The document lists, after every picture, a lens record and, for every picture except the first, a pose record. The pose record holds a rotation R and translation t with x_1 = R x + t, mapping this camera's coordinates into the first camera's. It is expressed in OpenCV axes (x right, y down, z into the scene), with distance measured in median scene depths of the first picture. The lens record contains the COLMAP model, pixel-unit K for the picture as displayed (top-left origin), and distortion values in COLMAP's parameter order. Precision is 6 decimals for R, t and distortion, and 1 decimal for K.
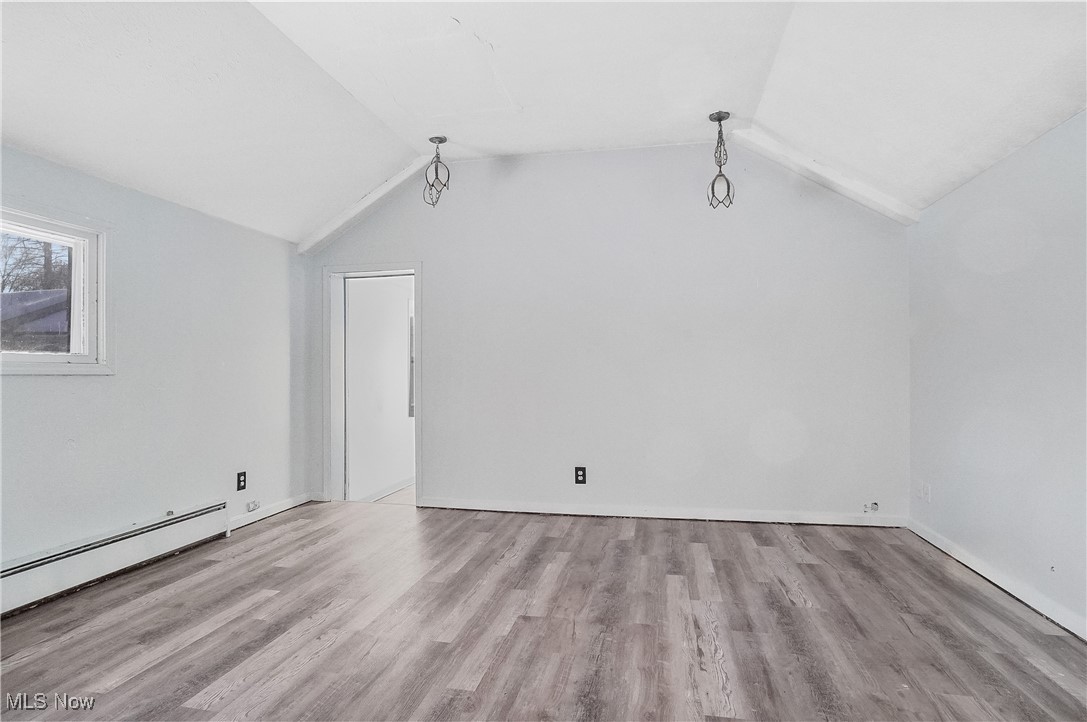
lens RADIAL K [[567.4, 0, 542.1], [0, 567.4, 365.1], [0, 0, 1]] dist [-0.000254, 0.000531]
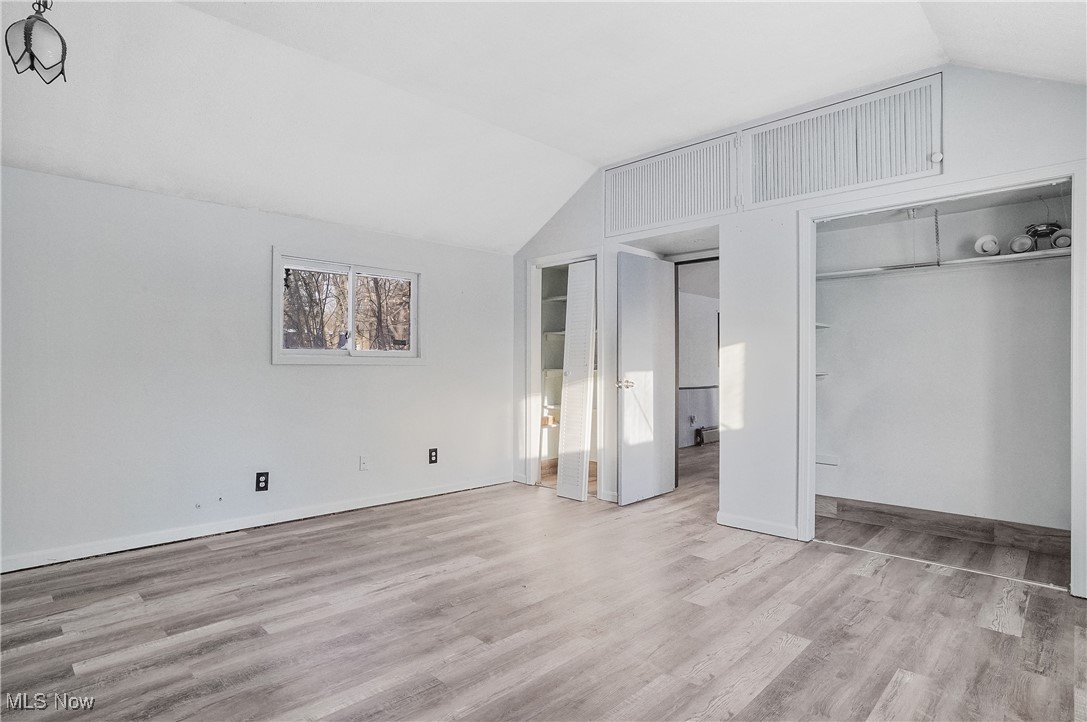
lens RADIAL K [[567.4, 0, 543.5], [0, 567.4, 359.7], [0, 0, 1]] dist [-0.000254, 0.000531]
pose [[-0.839586, 0.007108, 0.543180, -0.570415], [-0.008957, 0.999597, -0.026925, 0.022460], [-0.543153, -0.027471, -0.839184, 1.644319]]
